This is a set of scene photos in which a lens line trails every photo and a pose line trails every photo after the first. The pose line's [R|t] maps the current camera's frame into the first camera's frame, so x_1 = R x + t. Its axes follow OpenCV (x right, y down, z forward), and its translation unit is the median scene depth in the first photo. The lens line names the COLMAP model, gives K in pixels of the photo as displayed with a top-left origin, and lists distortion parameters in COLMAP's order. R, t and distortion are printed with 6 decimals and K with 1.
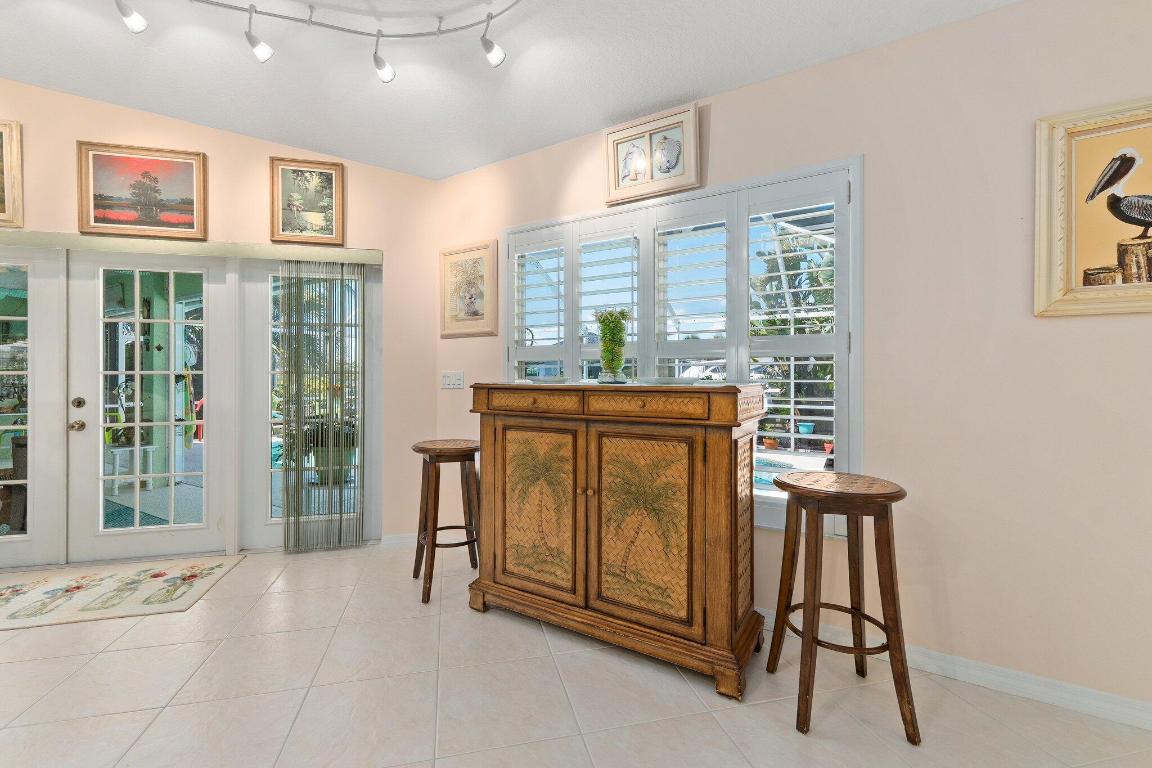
lens RADIAL K [[496.2, 0, 563.2], [0, 496.2, 371.4], [0, 0, 1]] dist [0.002720, 0.000147]
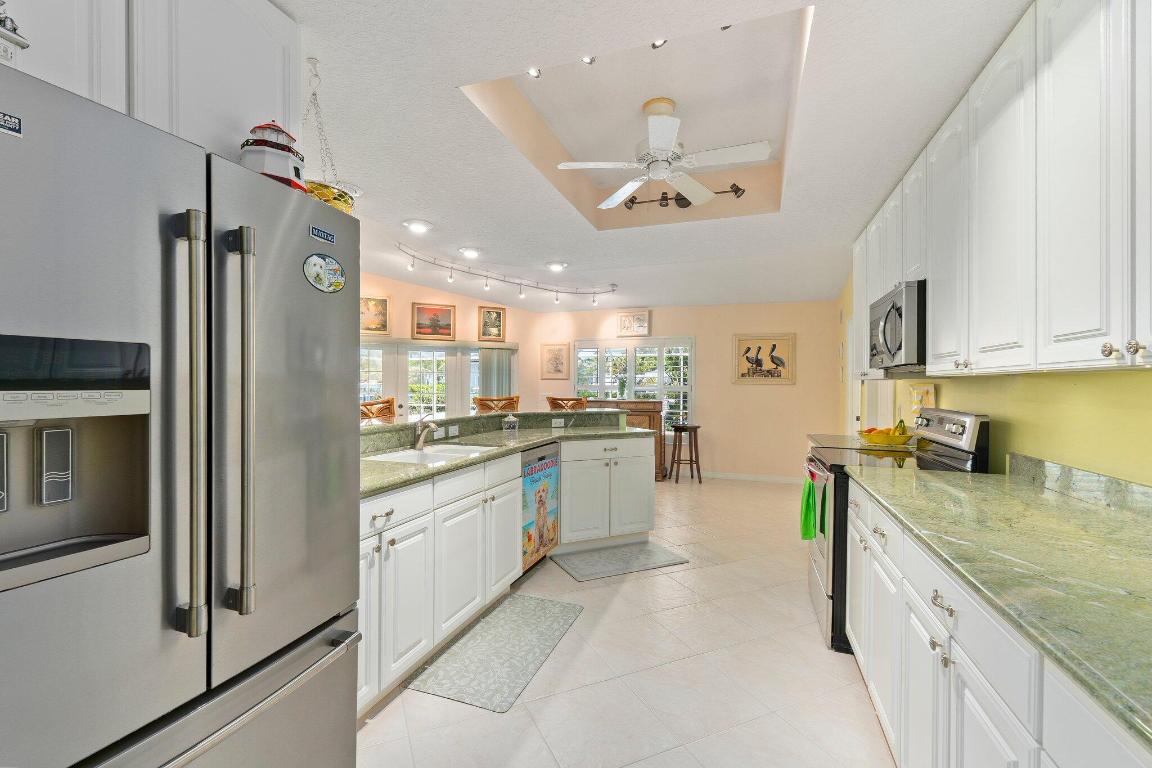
lens RADIAL K [[495.6, 0, 570.2], [0, 495.6, 389.1], [0, 0, 1]] dist [0.004248, -0.000139]
pose [[0.979667, 0.006413, 0.200529, -0.669637], [-0.009785, 0.999827, 0.015828, -0.069416], [-0.200393, -0.017469, 0.979560, -1.565414]]
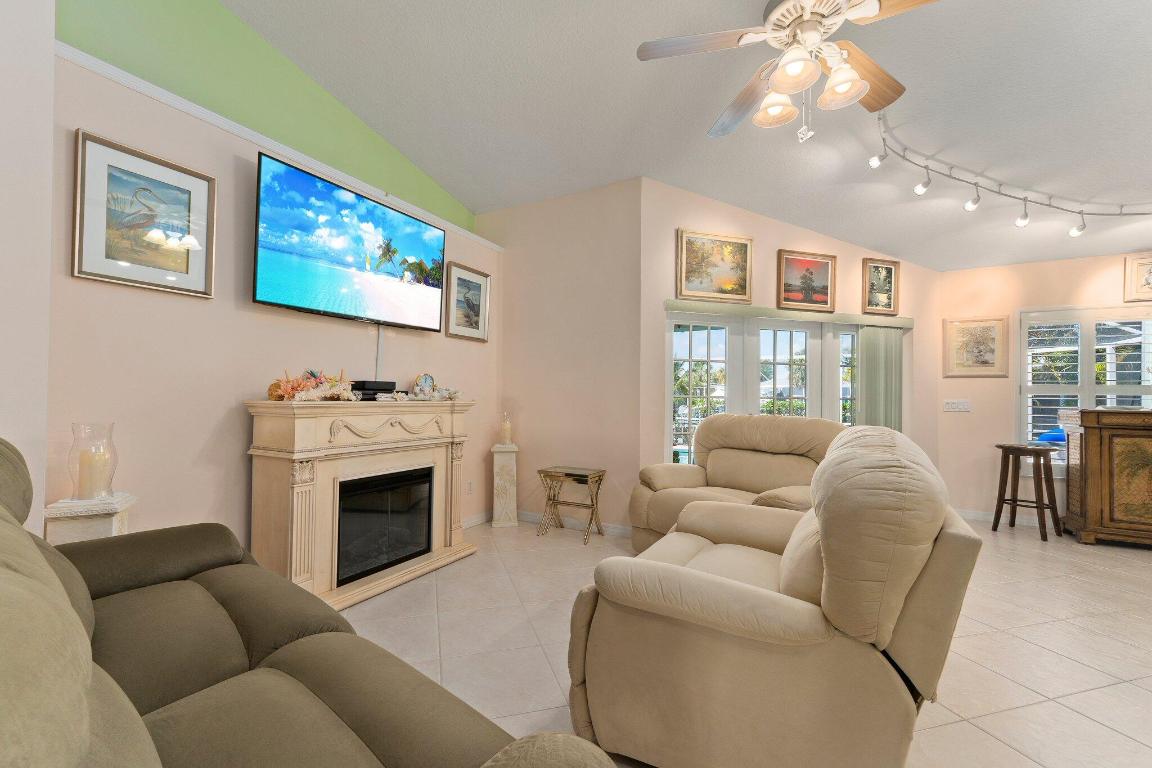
lens RADIAL K [[495.6, 0, 570.2], [0, 495.6, 389.1], [0, 0, 1]] dist [0.004248, -0.000139]
pose [[0.998626, 0.015832, 0.049952, -1.641223], [-0.015389, 0.999839, -0.009237, -0.002373], [-0.050090, 0.008455, 0.998709, -0.491651]]
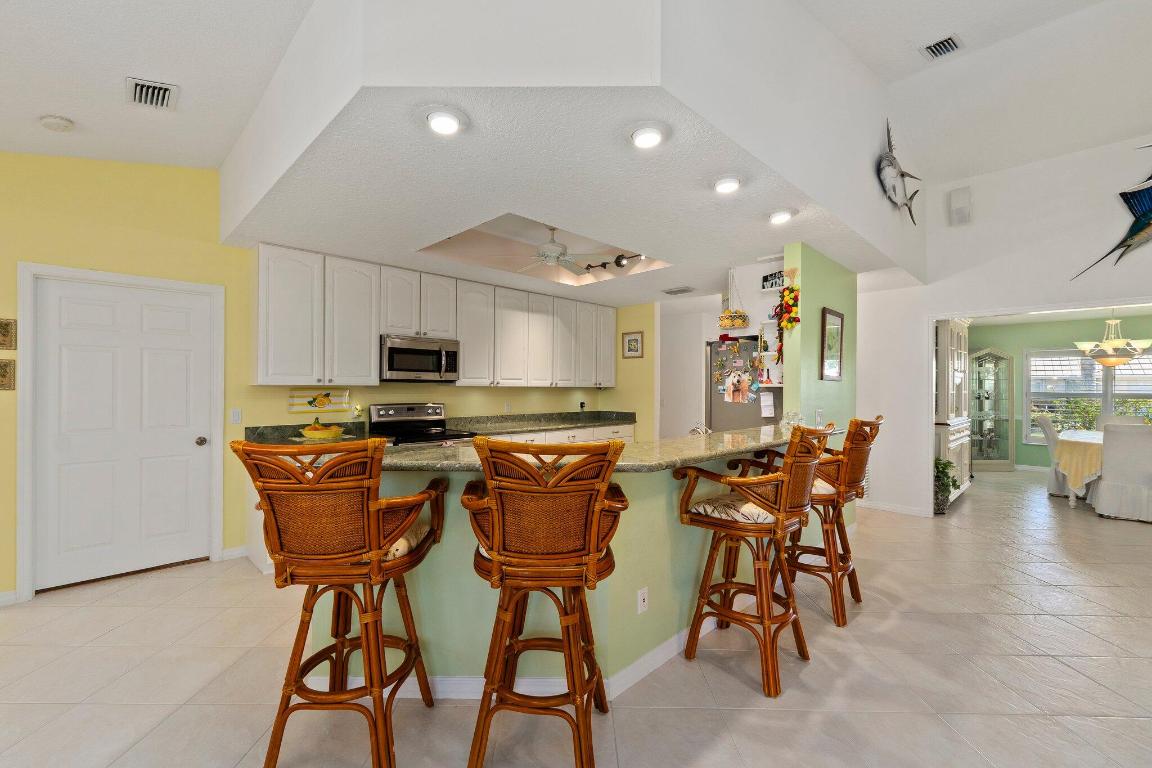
lens RADIAL K [[485.3, 0, 576.0], [0, 485.3, 384.0], [0, 0, 1]] dist [0.012014, 0.000179]
pose [[-0.971151, -0.000929, 0.238465, -0.753810], [-0.004476, 0.999887, -0.014335, -0.068534], [-0.238425, -0.014989, -0.971045, 0.599614]]
